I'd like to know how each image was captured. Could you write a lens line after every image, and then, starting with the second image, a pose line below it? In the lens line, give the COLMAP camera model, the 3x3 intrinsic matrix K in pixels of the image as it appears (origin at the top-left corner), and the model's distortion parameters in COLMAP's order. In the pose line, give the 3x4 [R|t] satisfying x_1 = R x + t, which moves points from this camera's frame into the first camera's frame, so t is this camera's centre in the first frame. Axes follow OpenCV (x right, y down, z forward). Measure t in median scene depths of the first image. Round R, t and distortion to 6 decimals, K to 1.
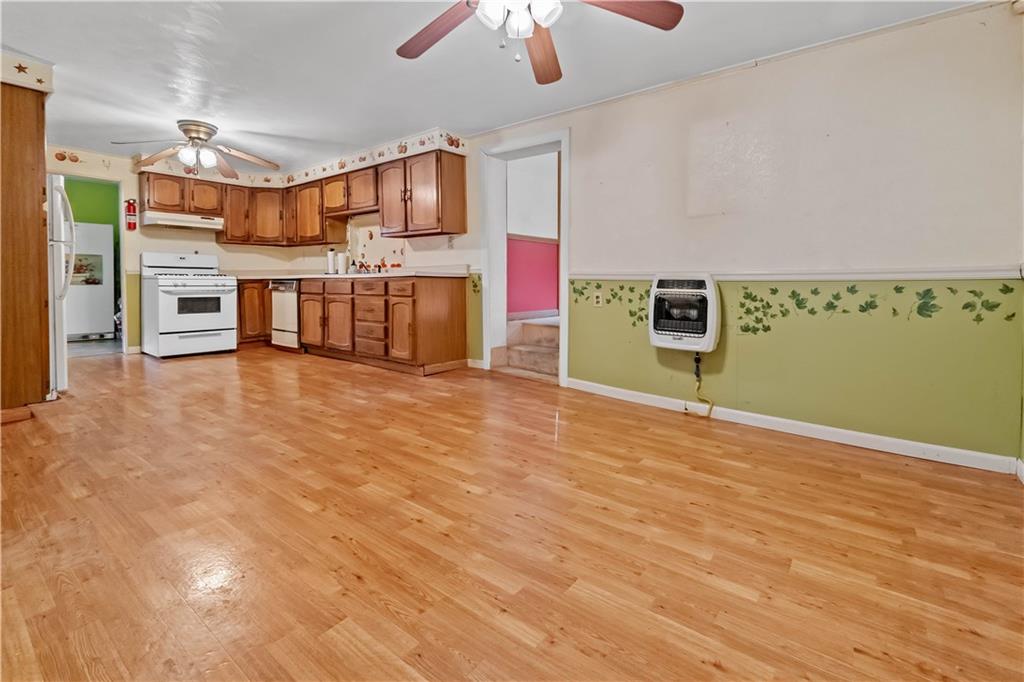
lens RADIAL K [[393.9, 0, 514.8], [0, 393.9, 290.2], [0, 0, 1]] dist [0.000468, 0.000098]
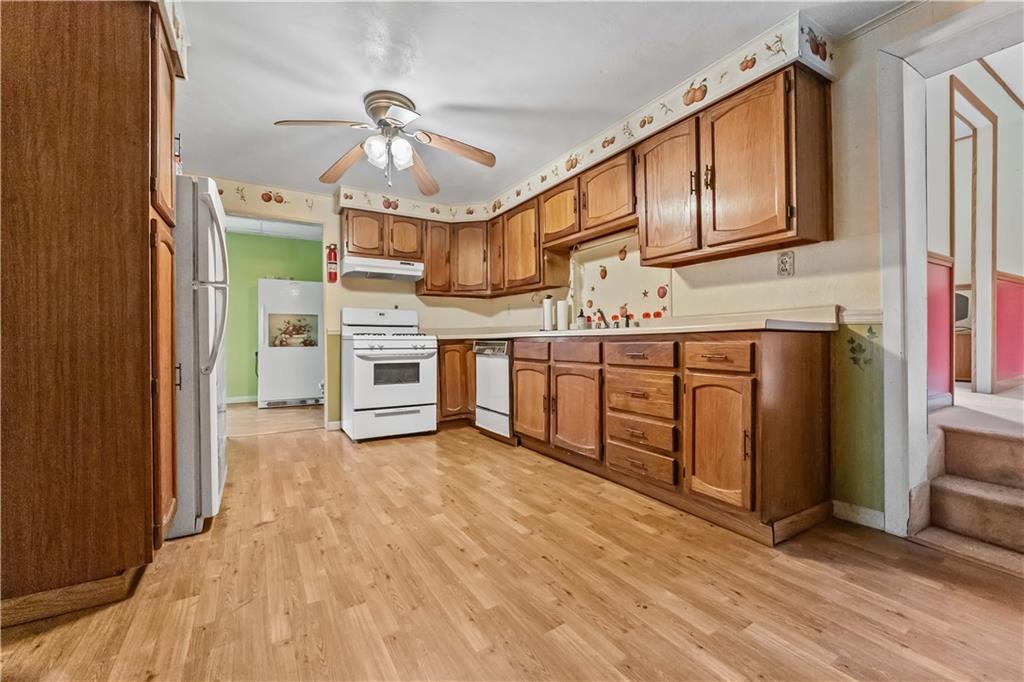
lens RADIAL K [[427.1, 0, 512.0], [0, 427.1, 341.0], [0, 0, 1]] dist [-0.000077, -0.000049]
pose [[0.905823, -0.006063, -0.423613, -0.231787], [-0.002381, 0.999809, -0.019402, -0.009504], [0.423650, 0.018583, 0.905635, 0.323915]]
